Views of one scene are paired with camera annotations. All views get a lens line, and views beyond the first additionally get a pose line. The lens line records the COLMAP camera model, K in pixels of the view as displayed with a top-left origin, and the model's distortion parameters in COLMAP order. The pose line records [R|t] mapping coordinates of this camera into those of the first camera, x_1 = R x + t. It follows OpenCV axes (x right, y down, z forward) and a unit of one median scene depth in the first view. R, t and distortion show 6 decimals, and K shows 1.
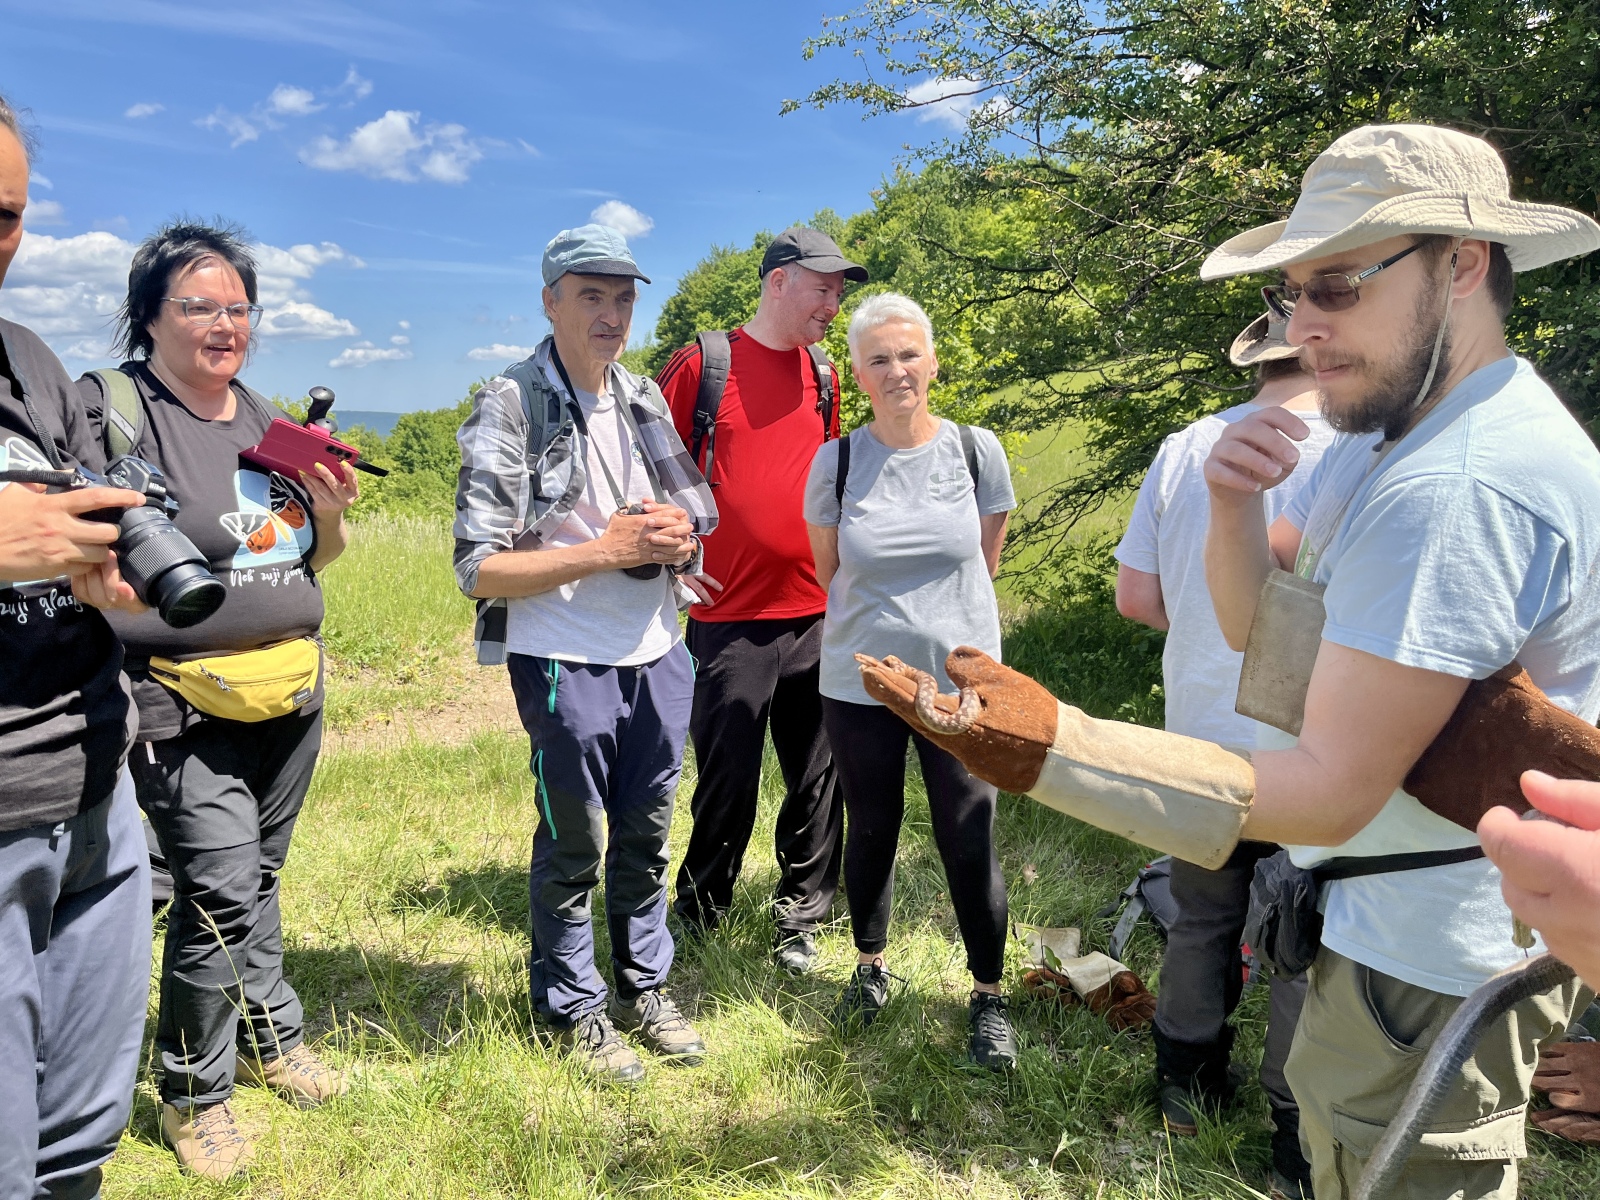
lens RADIAL K [[1183.2, 0, 826.7], [0, 1183.2, 602.1], [0, 0, 1]] dist [0.029872, 0.043498]
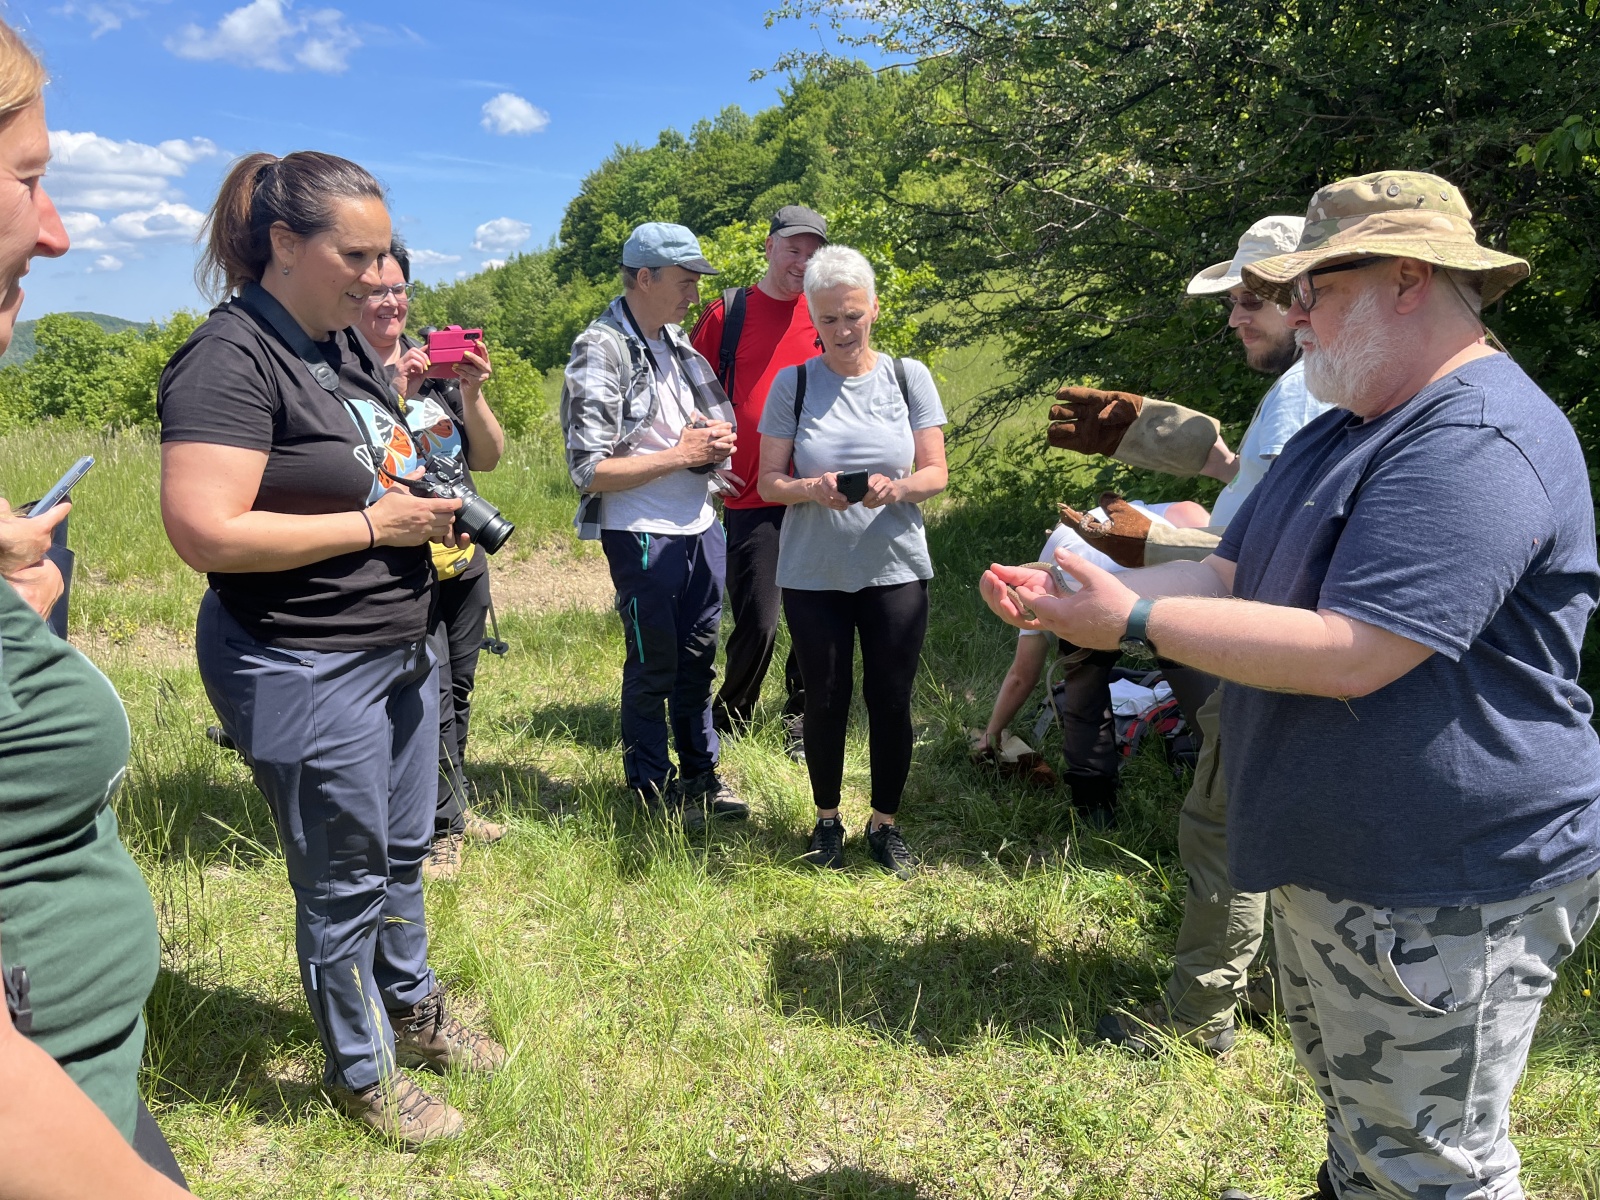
lens RADIAL K [[1183.7, 0, 800.0], [0, 1183.7, 600.0], [0, 0, 1]] dist [0.040875, -0.001133]
pose [[0.998439, -0.026033, 0.049415, -0.046907], [0.022138, 0.996723, 0.077805, 0.008836], [-0.051279, -0.076590, 0.995743, -0.171194]]
